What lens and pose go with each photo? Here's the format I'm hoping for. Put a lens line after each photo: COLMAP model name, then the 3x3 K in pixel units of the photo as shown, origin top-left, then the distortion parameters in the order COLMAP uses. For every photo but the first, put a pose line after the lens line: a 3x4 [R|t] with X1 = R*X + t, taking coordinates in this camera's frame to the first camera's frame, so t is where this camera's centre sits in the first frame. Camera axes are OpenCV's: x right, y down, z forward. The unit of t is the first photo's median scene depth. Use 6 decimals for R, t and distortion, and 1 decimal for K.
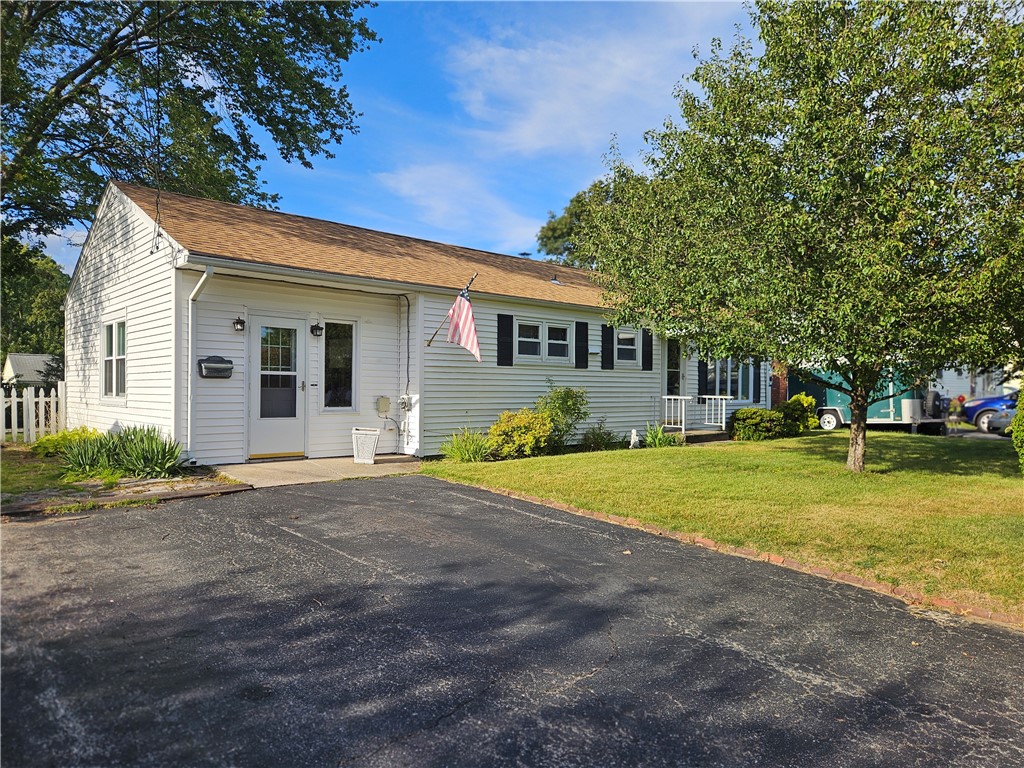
lens RADIAL K [[683.8, 0, 512.0], [0, 683.8, 384.0], [0, 0, 1]] dist [-0.000023, -0.000019]
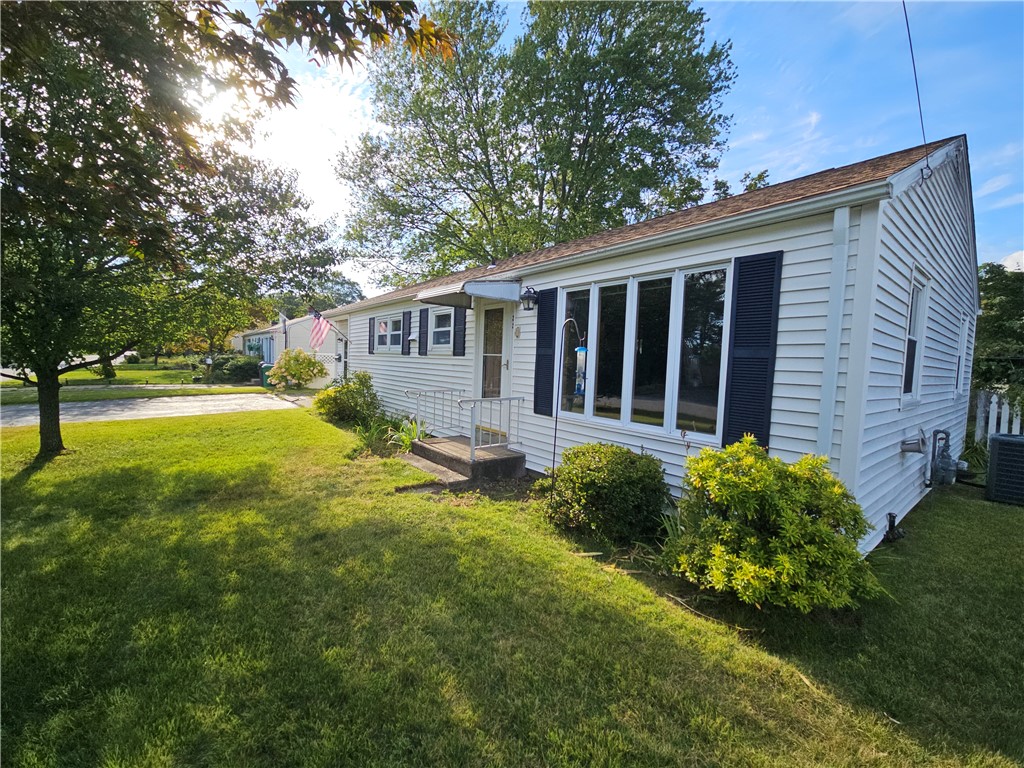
lens RADIAL K [[416.9, 0, 512.0], [0, 416.9, 384.0], [0, 0, 1]] dist [-0.002588, -0.000271]
pose [[-0.080850, 0.043660, -0.995770, 0.698517], [-0.033171, 0.998369, 0.046468, -0.012946], [0.996174, 0.036787, -0.079270, 1.160206]]
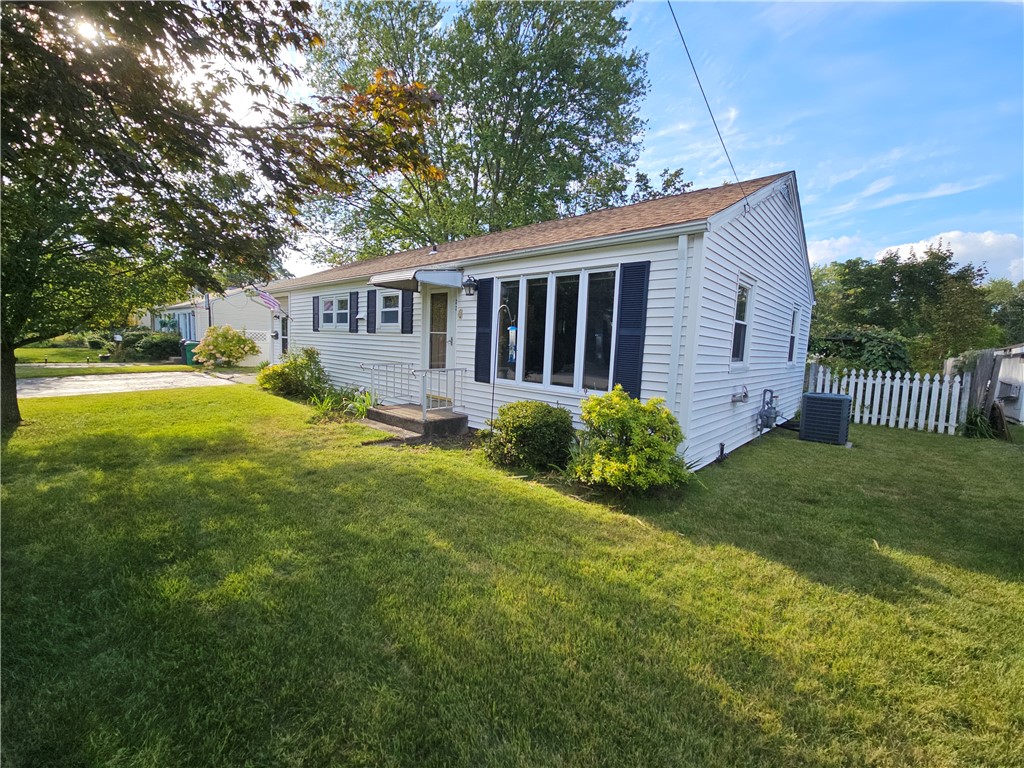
lens RADIAL K [[416.9, 0, 512.0], [0, 416.9, 384.0], [0, 0, 1]] dist [-0.002588, -0.000271]
pose [[0.074883, 0.092523, -0.992891, 0.782719], [-0.036623, 0.995270, 0.089983, -0.009144], [0.996520, 0.029624, 0.077918, 1.155944]]
